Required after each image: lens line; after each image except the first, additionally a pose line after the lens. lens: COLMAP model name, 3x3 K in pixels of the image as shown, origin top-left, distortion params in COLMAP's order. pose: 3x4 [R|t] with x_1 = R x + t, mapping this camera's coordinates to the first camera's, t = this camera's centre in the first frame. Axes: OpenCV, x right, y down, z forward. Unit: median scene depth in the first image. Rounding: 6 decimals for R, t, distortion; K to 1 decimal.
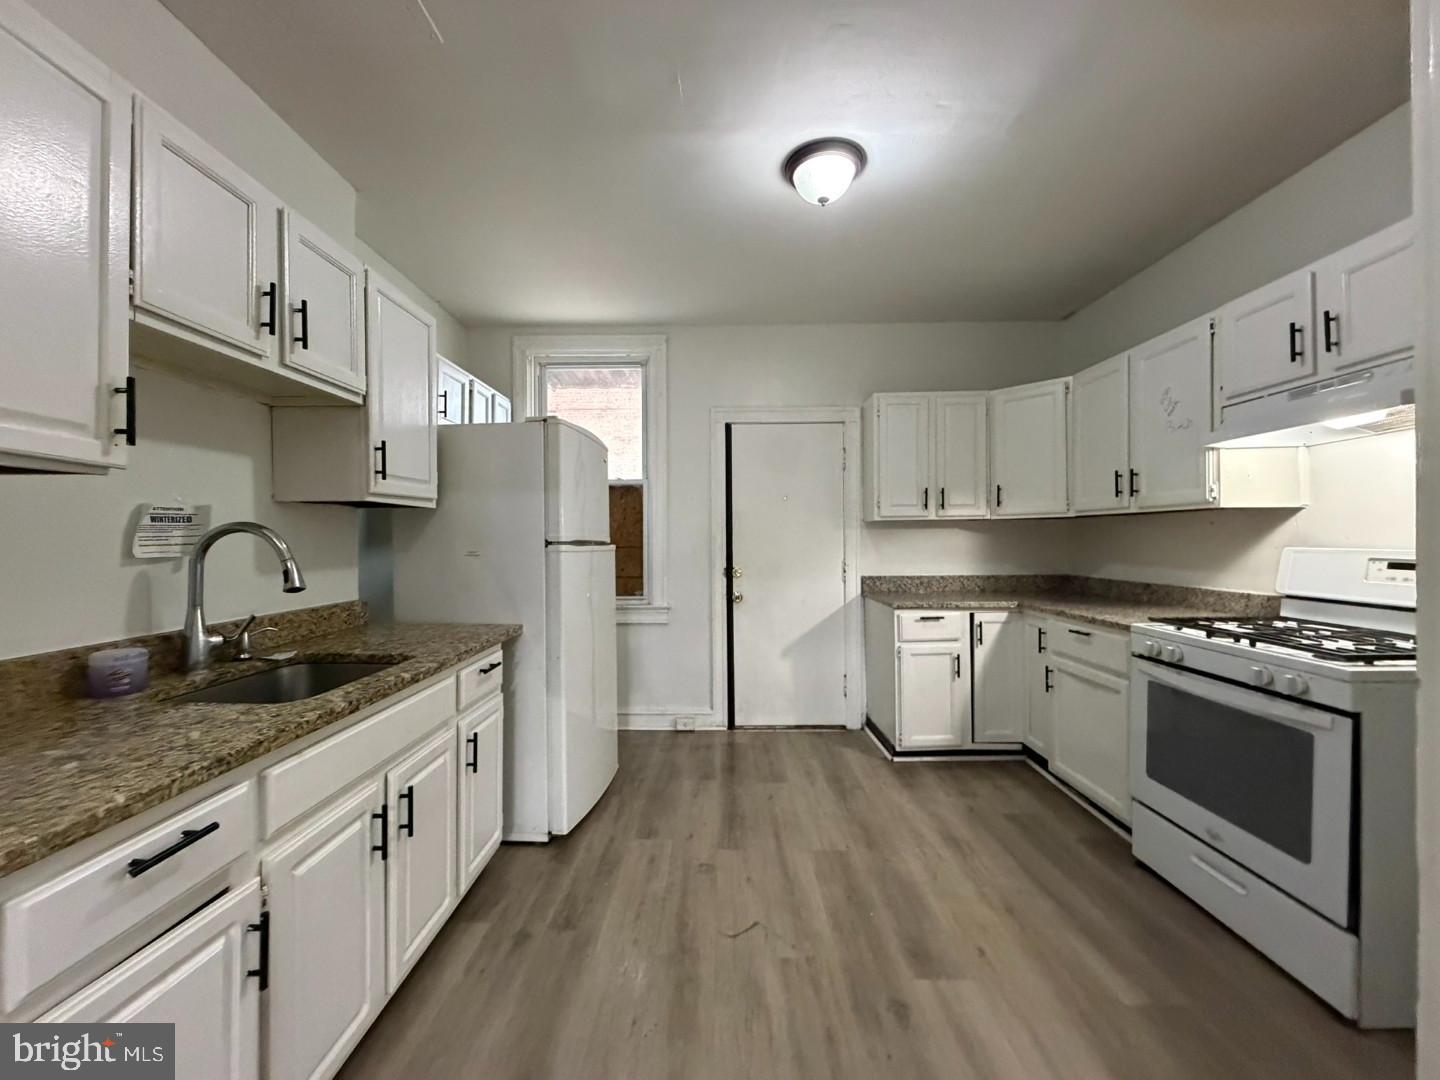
lens RADIAL K [[573.8, 0, 714.3], [0, 573.8, 541.8], [0, 0, 1]] dist [0.000498, -0.000514]
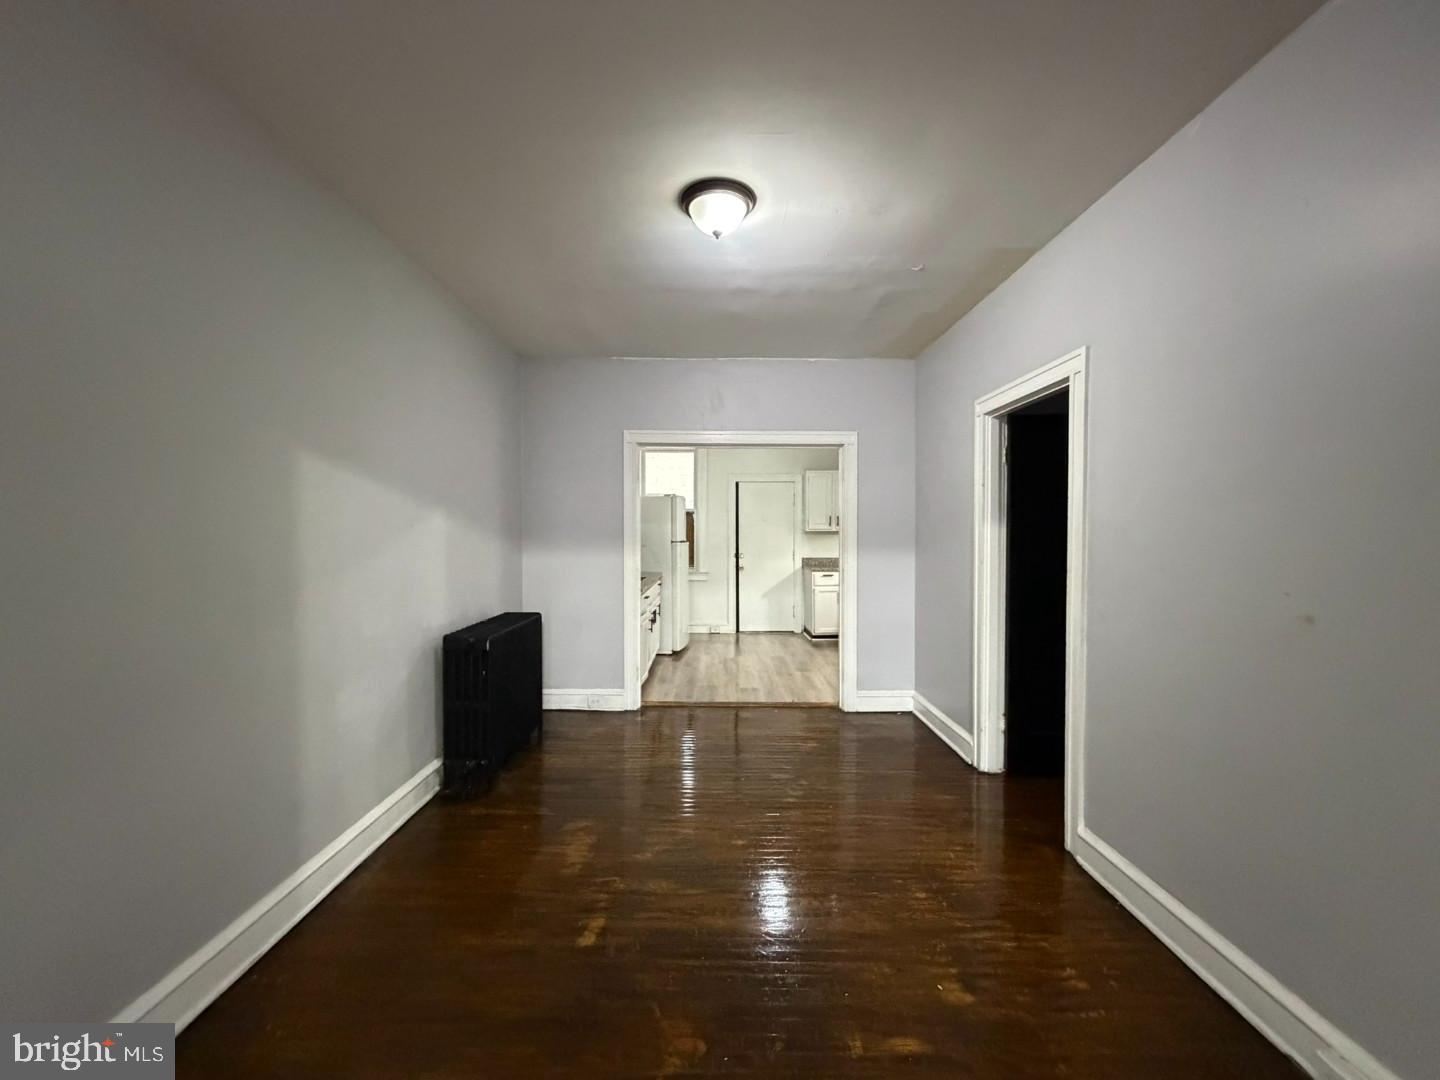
lens RADIAL K [[573.8, 0, 723.3], [0, 573.8, 536.3], [0, 0, 1]] dist [0.000498, -0.000514]
pose [[0.999598, 0.006777, 0.027546, -0.097304], [-0.006894, 0.999968, 0.004158, -0.027843], [-0.027517, -0.004346, 0.999612, -1.262762]]
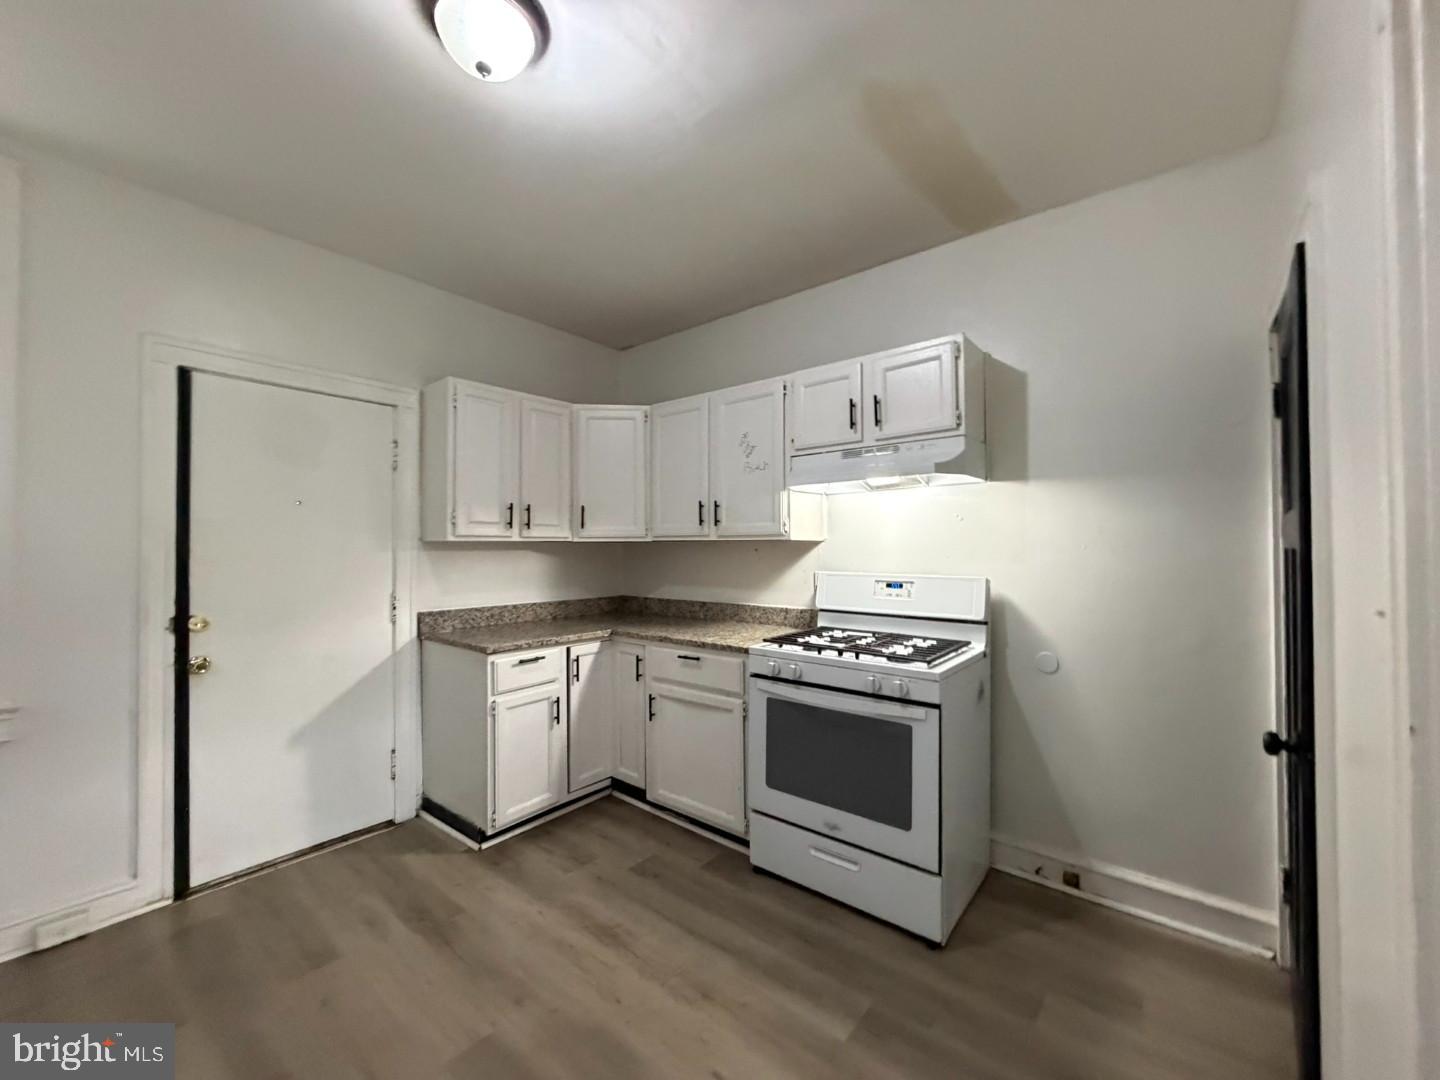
lens RADIAL K [[573.8, 0, 716.6], [0, 573.8, 542.0], [0, 0, 1]] dist [0.000498, -0.000514]
pose [[0.627451, 0.014977, 0.778512, -0.107488], [0.000960, 0.999799, -0.020008, -0.022321], [-0.778656, 0.013301, 0.627311, 0.267472]]
